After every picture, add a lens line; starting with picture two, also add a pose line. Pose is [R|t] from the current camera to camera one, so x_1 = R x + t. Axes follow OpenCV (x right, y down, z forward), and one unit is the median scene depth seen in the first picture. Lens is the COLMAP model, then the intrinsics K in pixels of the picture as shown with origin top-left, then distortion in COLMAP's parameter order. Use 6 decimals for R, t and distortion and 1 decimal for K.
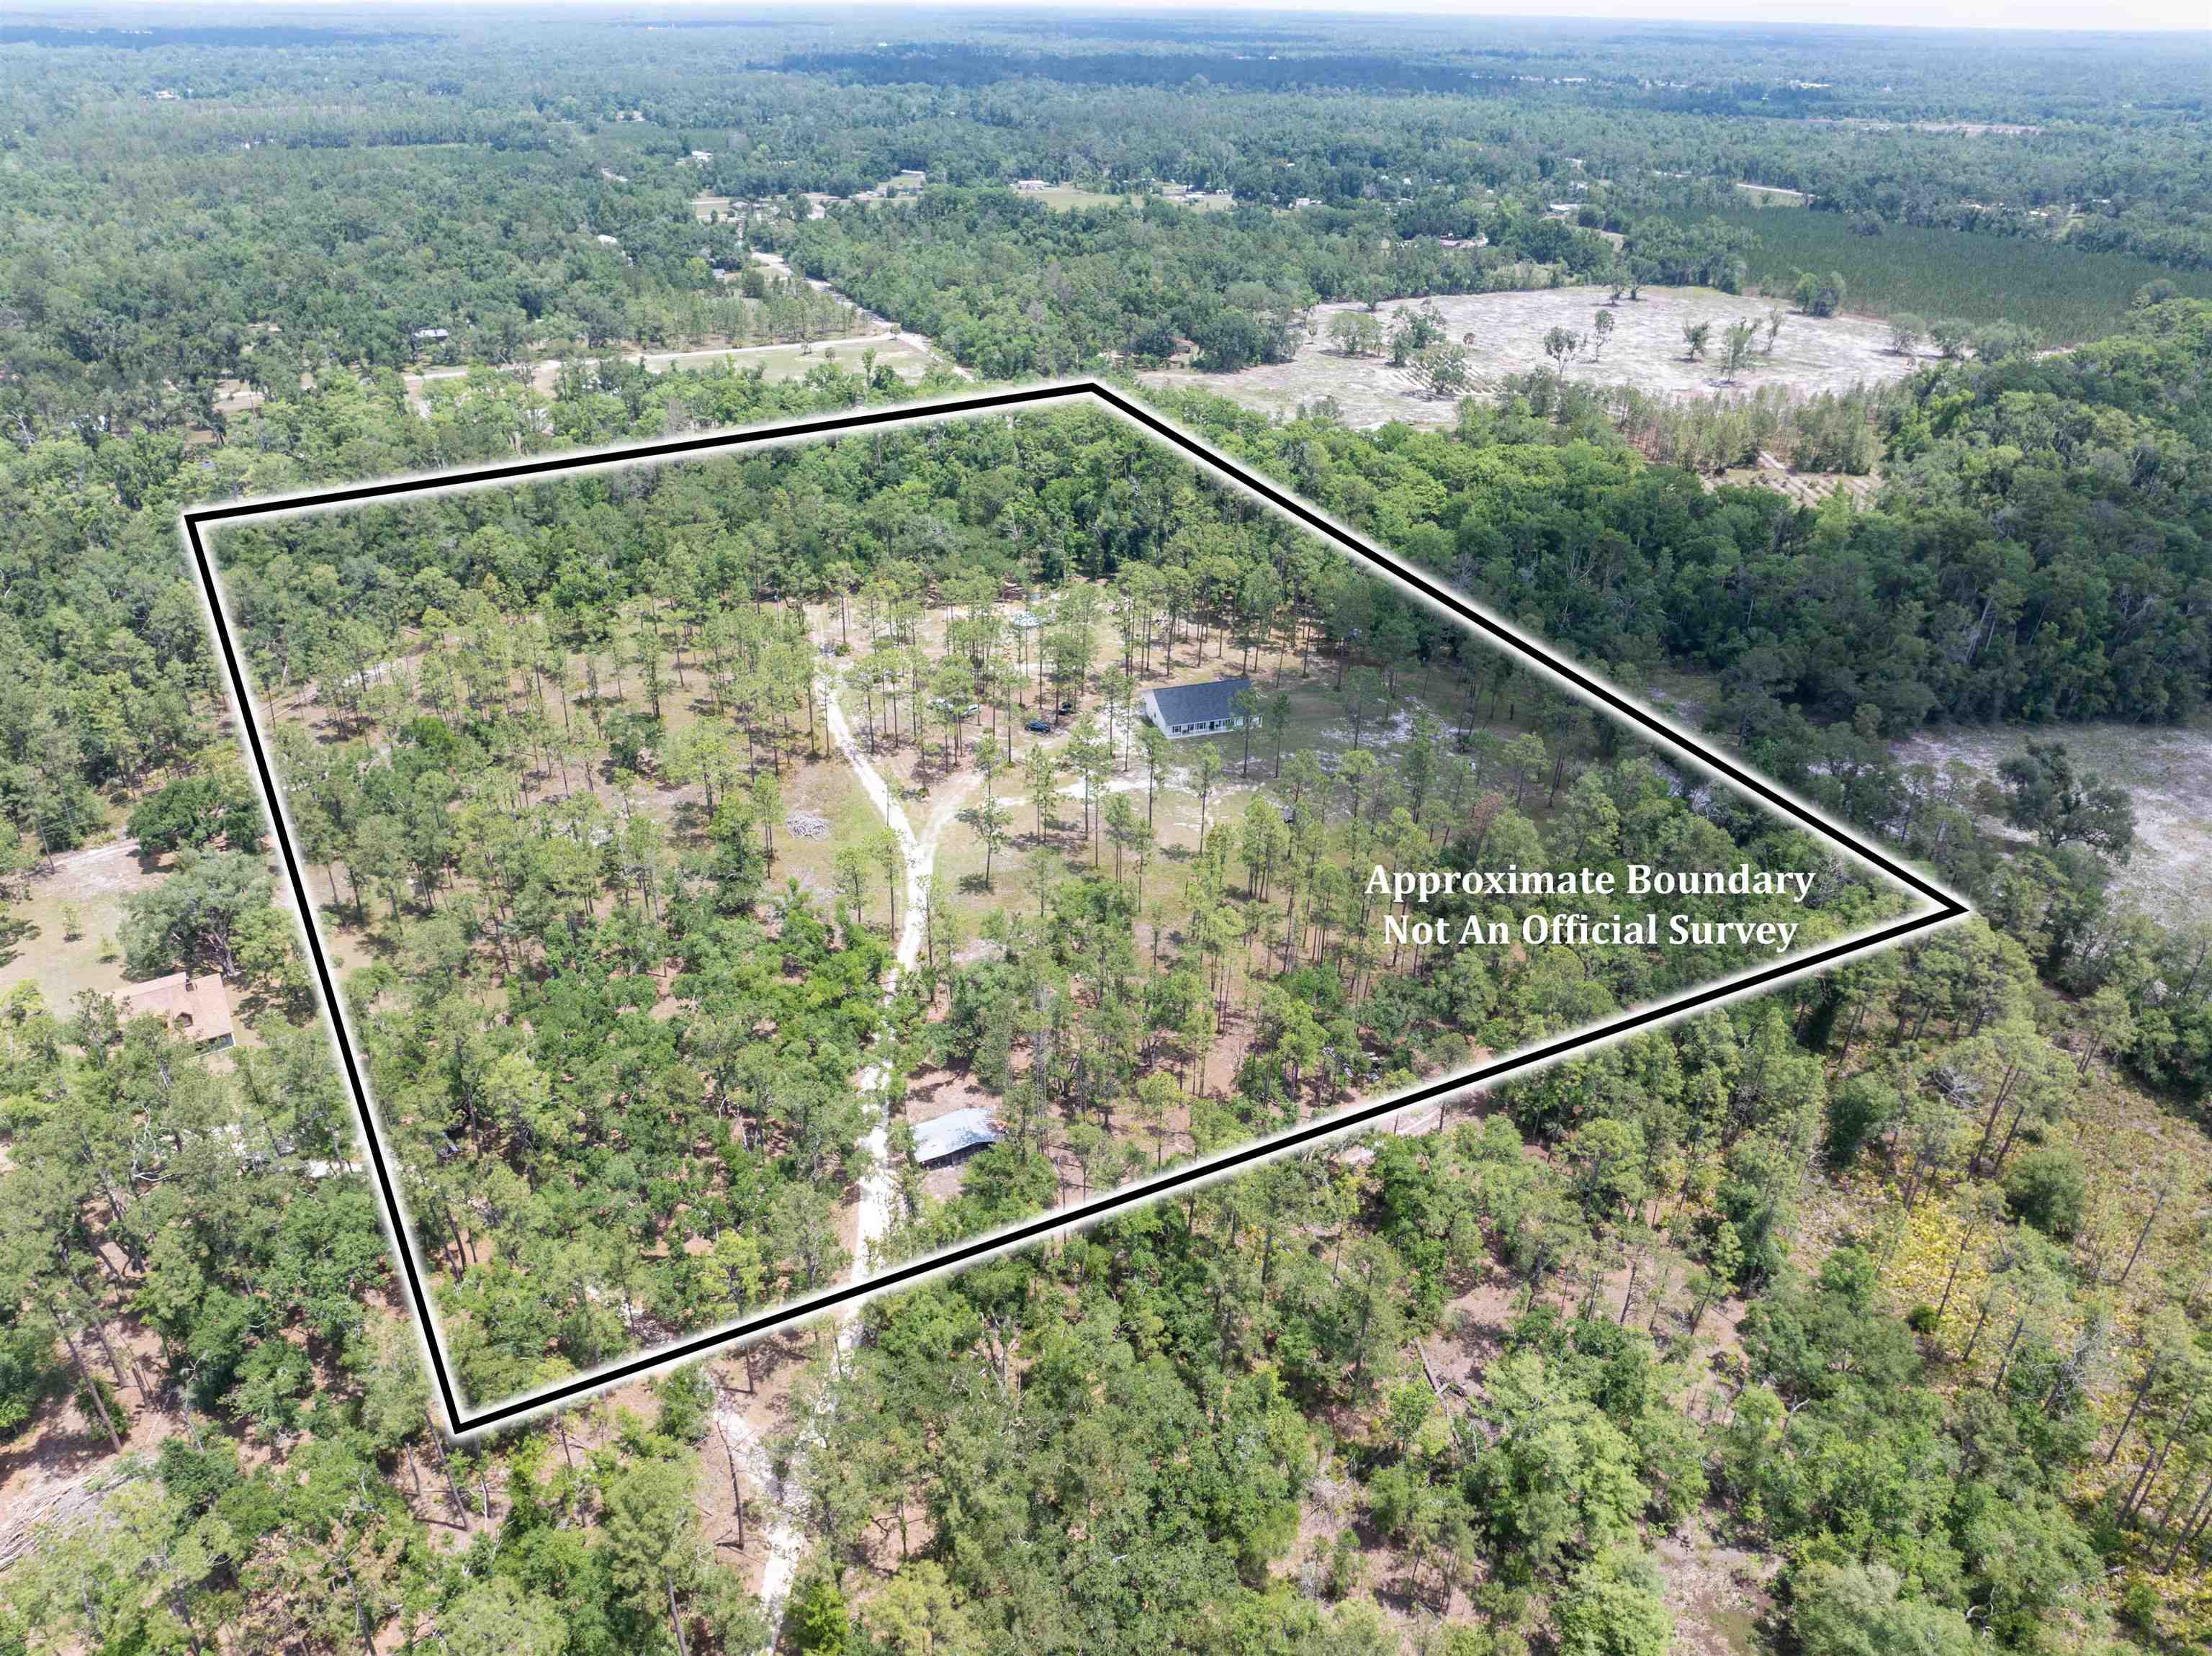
lens RADIAL K [[1553.7, 0, 1105.3], [0, 1553.7, 834.0], [0, 0, 1]] dist [-0.049954, 0.017444]
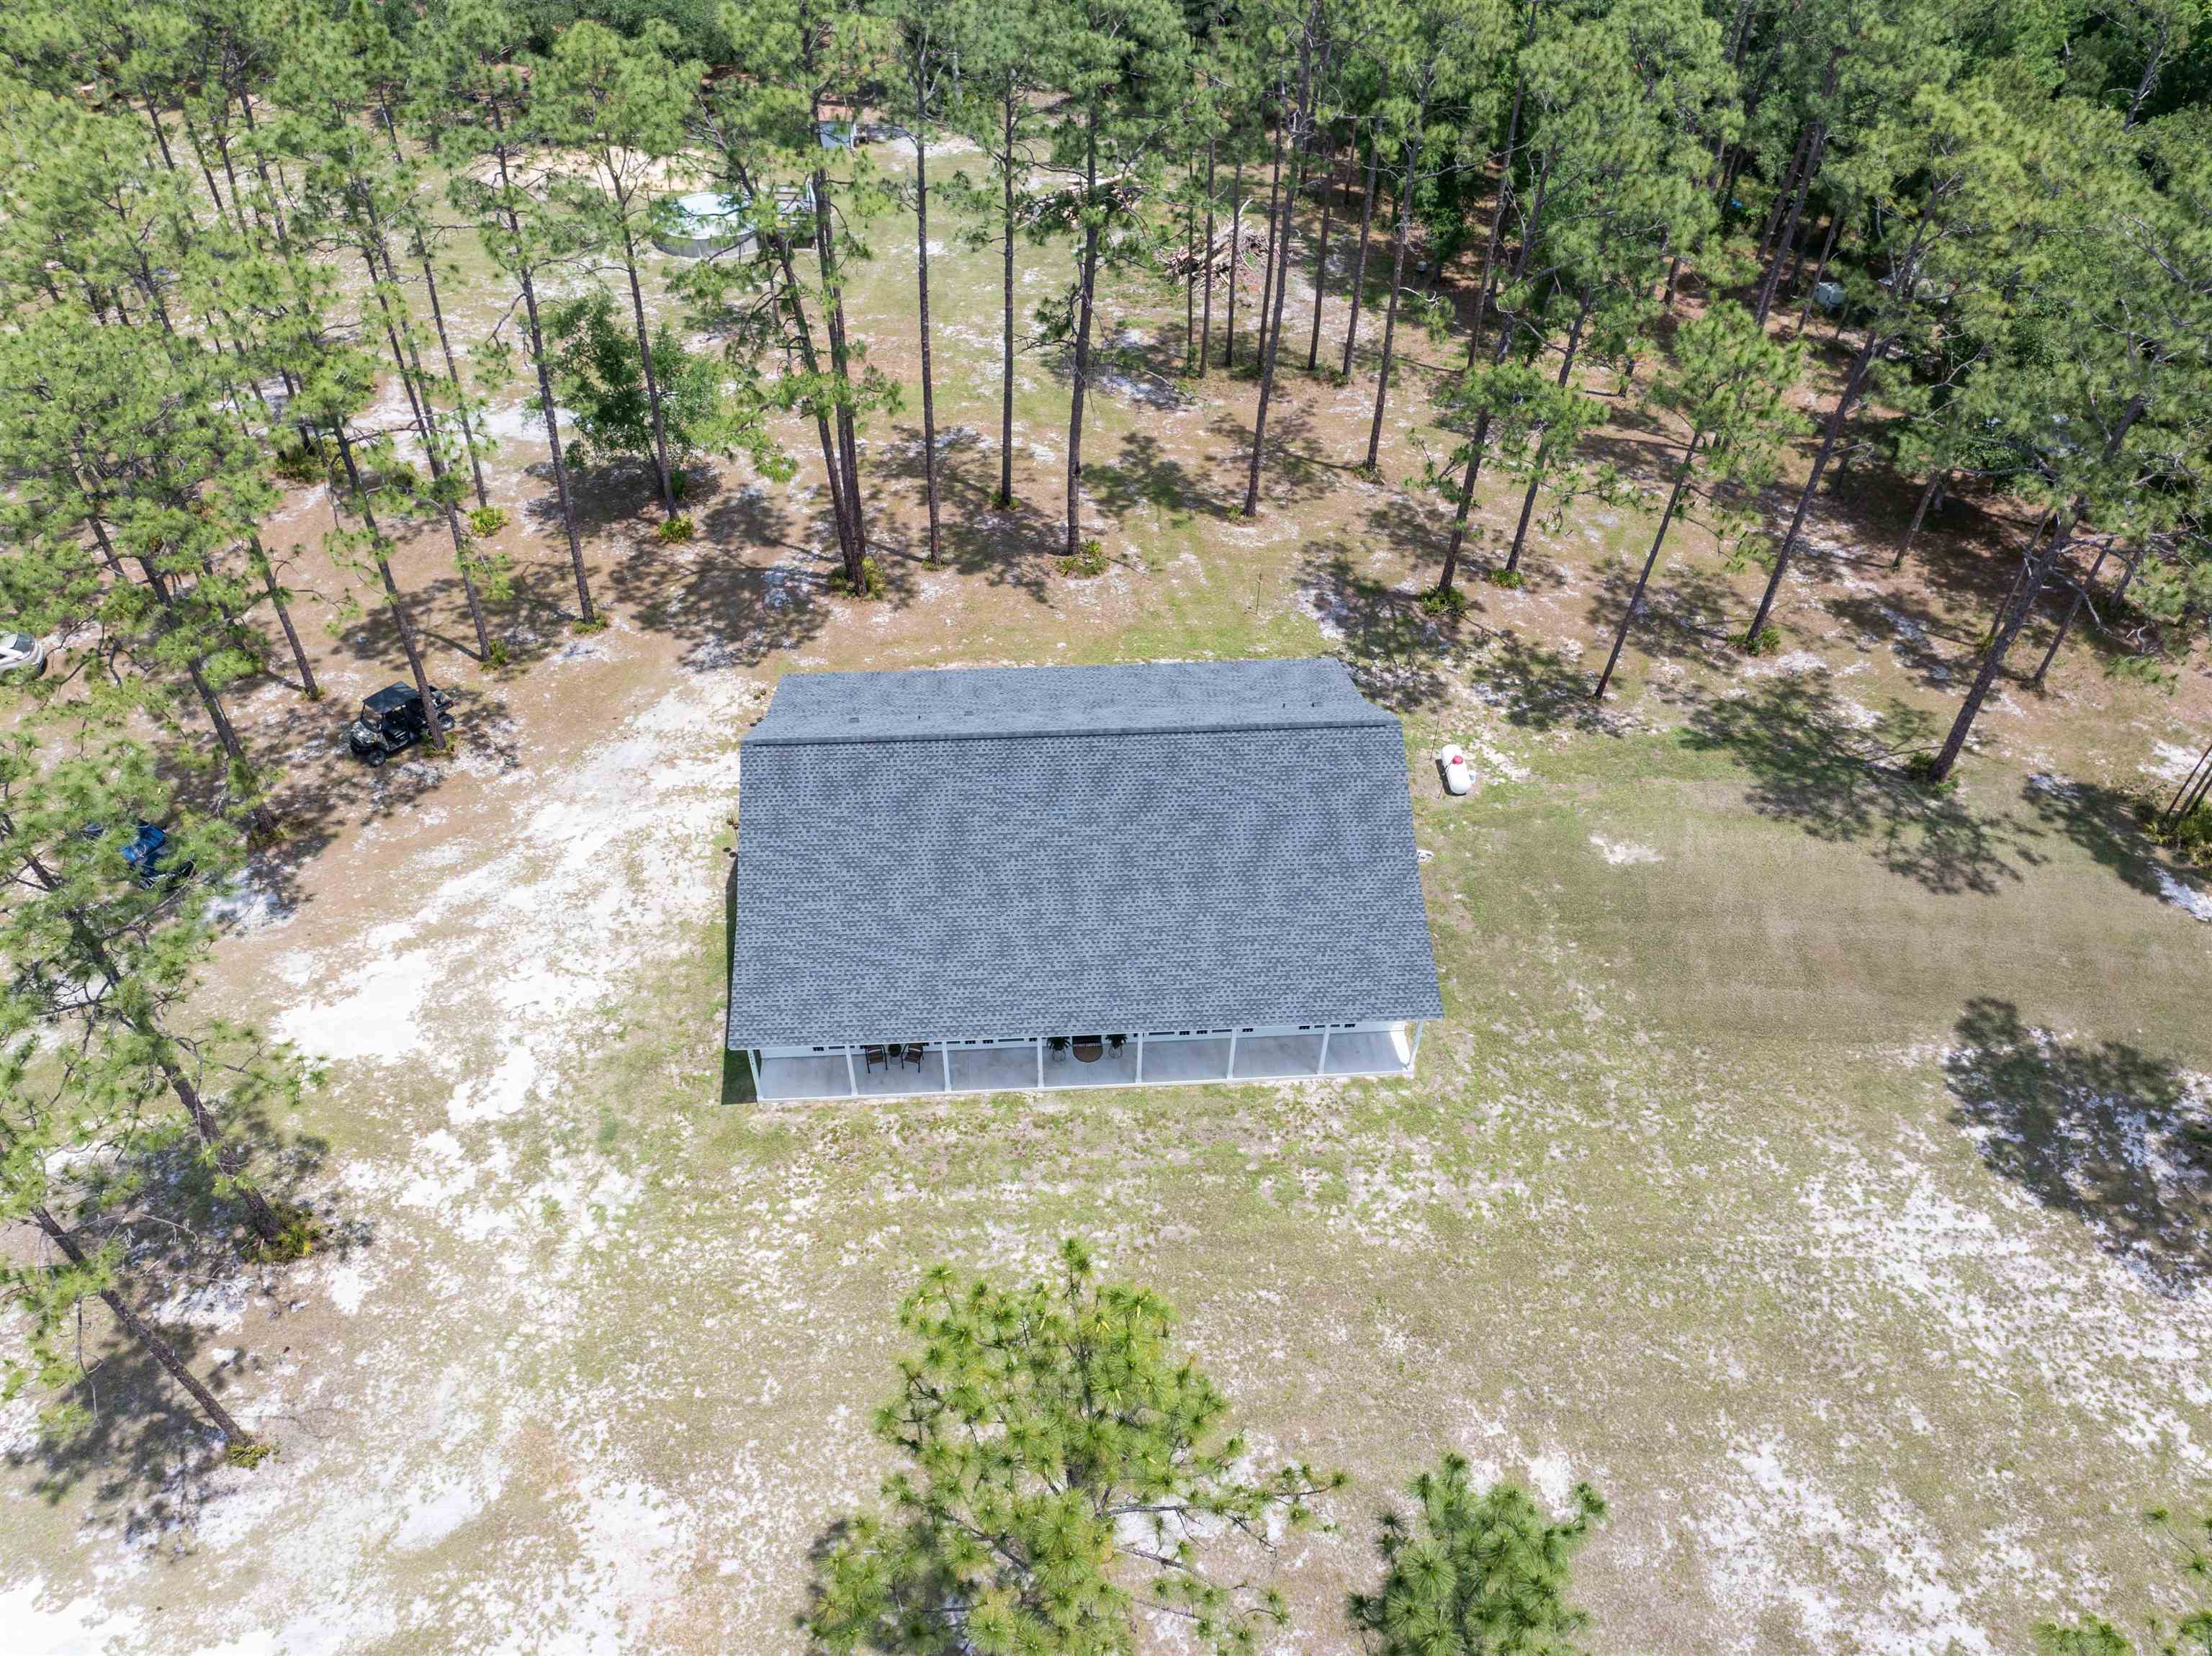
lens RADIAL K [[1553.7, 0, 1113.3], [0, 1553.7, 824.3], [0, 0, 1]] dist [-0.049954, 0.017444]
pose [[0.969847, 0.165776, -0.178648, 0.076308], [-0.120029, 0.962857, 0.241866, -0.101159], [0.212108, -0.213130, 0.953722, 0.684177]]
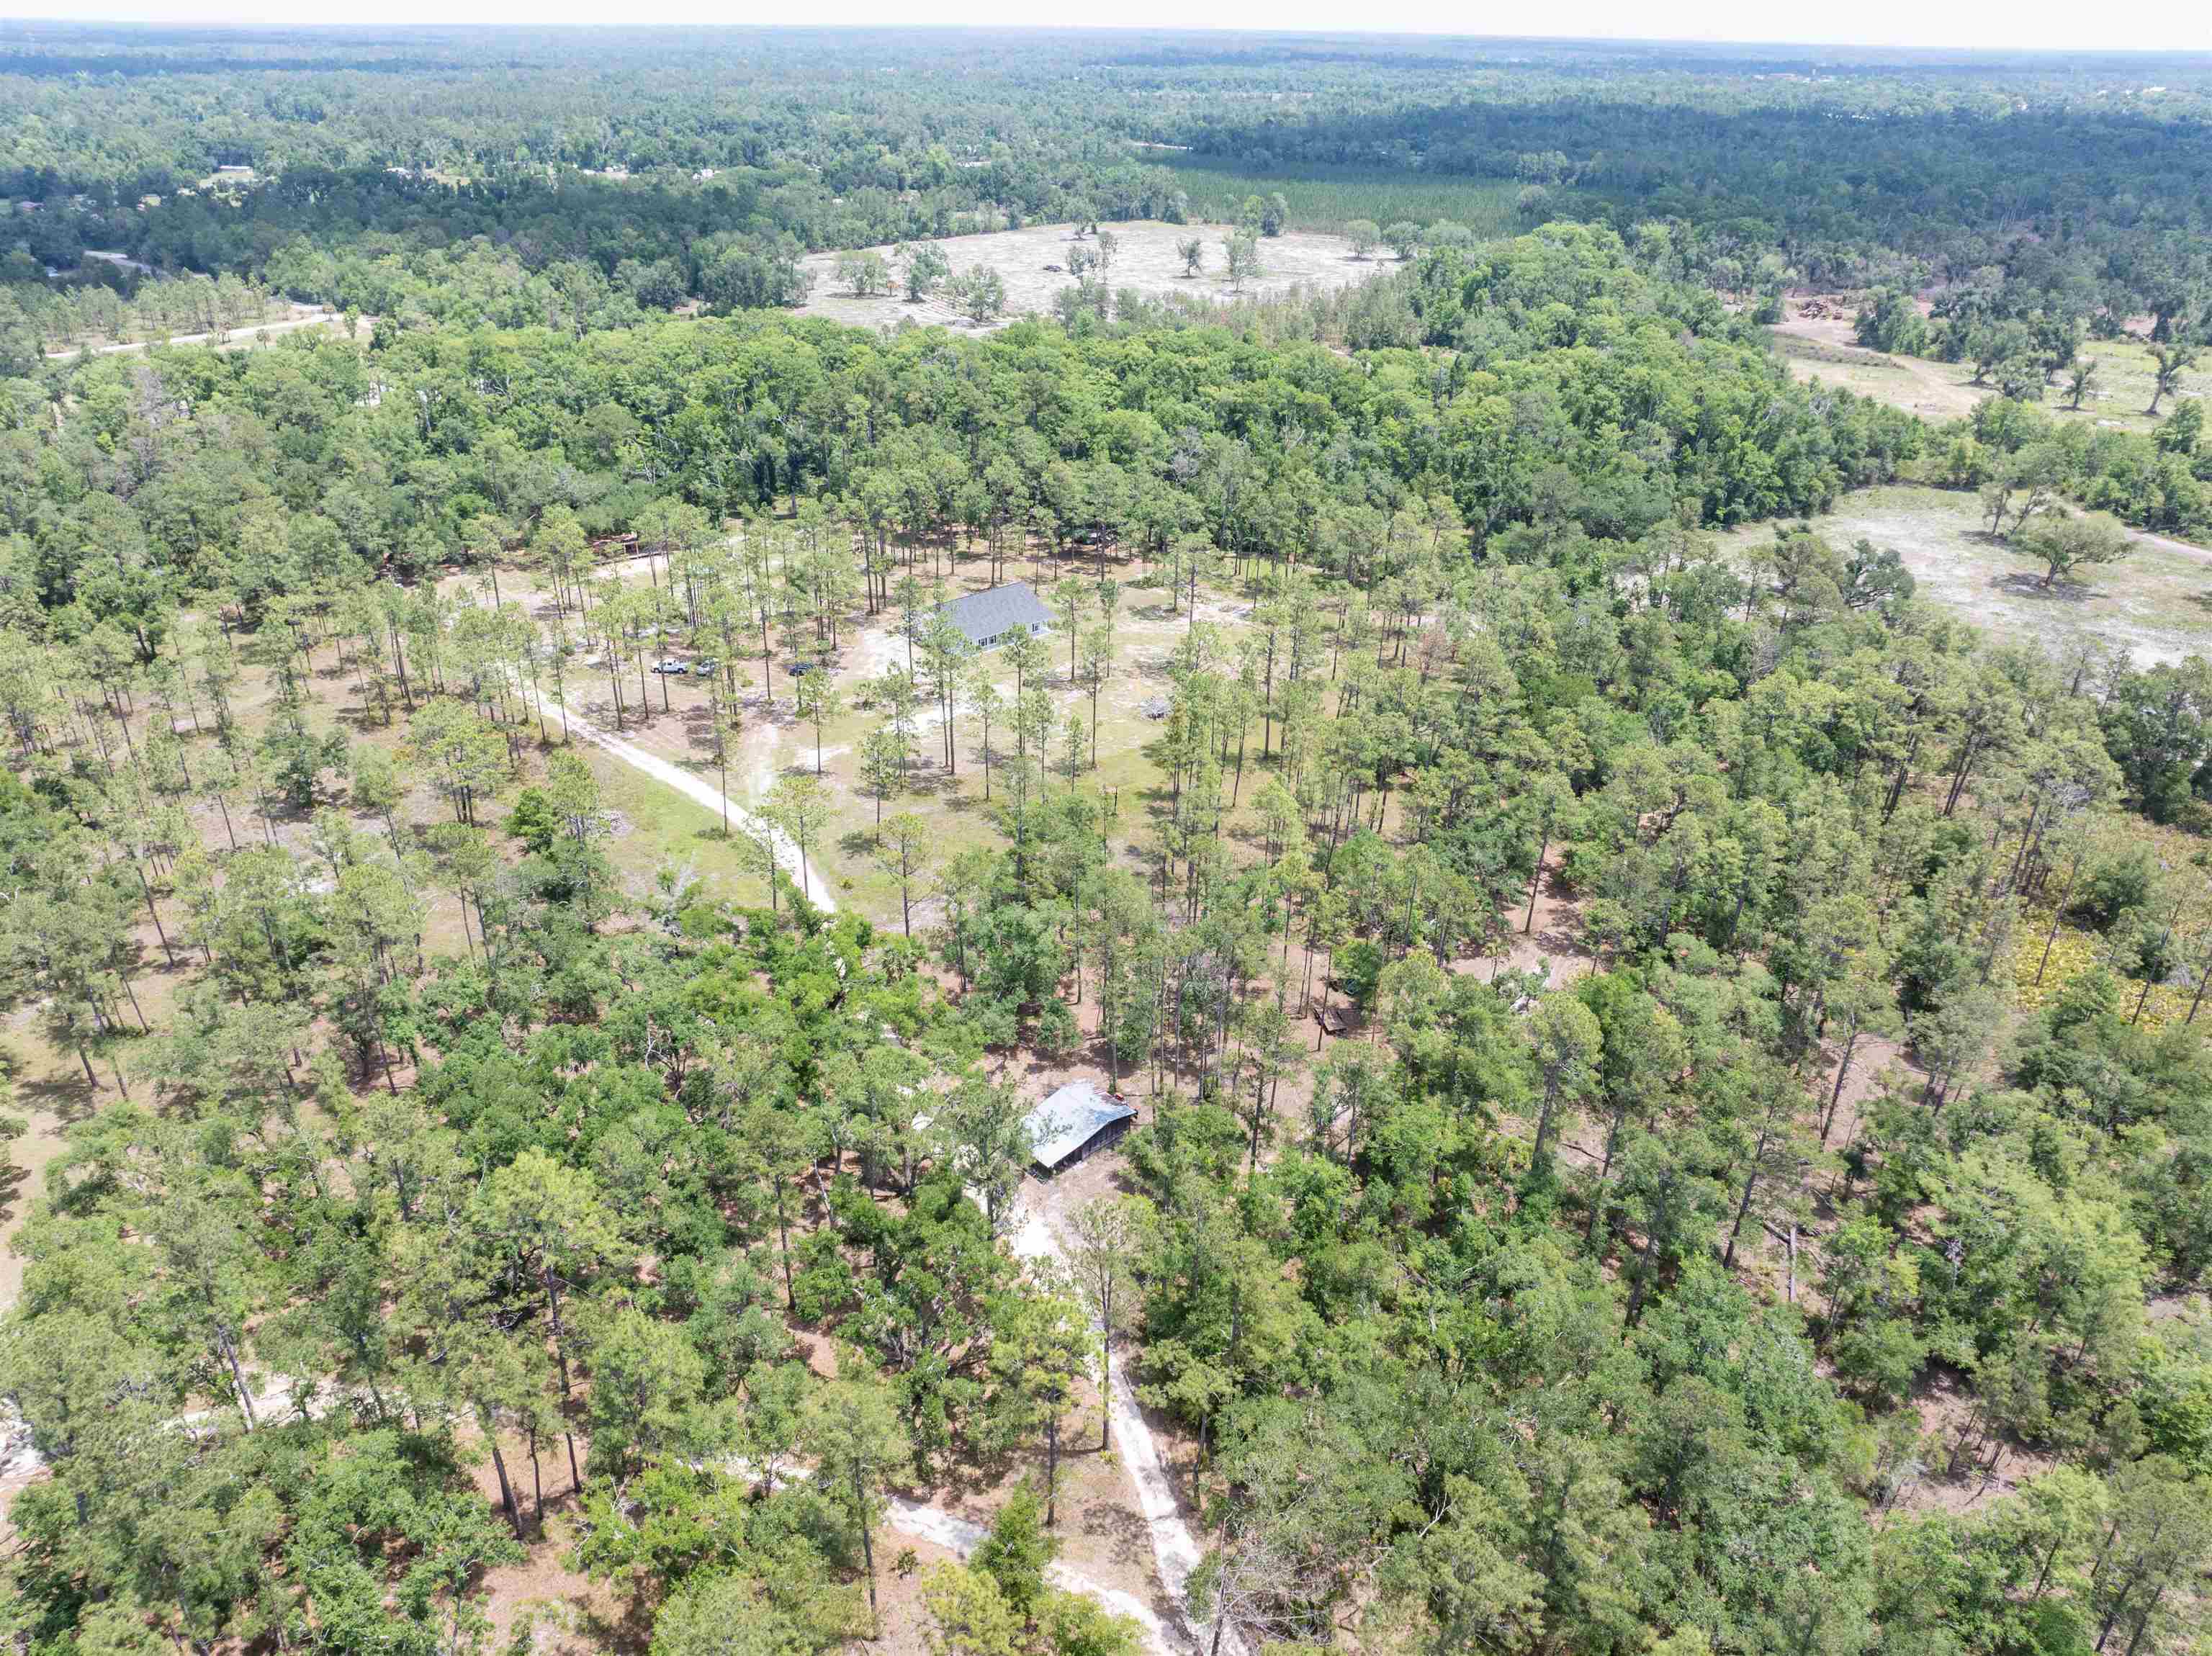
lens RADIAL K [[1553.7, 0, 1105.2], [0, 1553.7, 841.5], [0, 0, 1]] dist [-0.049954, 0.017444]
pose [[0.914278, -0.192166, 0.356606, -0.166540], [0.193534, 0.980565, 0.032212, 0.019474], [-0.355865, 0.039565, 0.933699, 0.142392]]
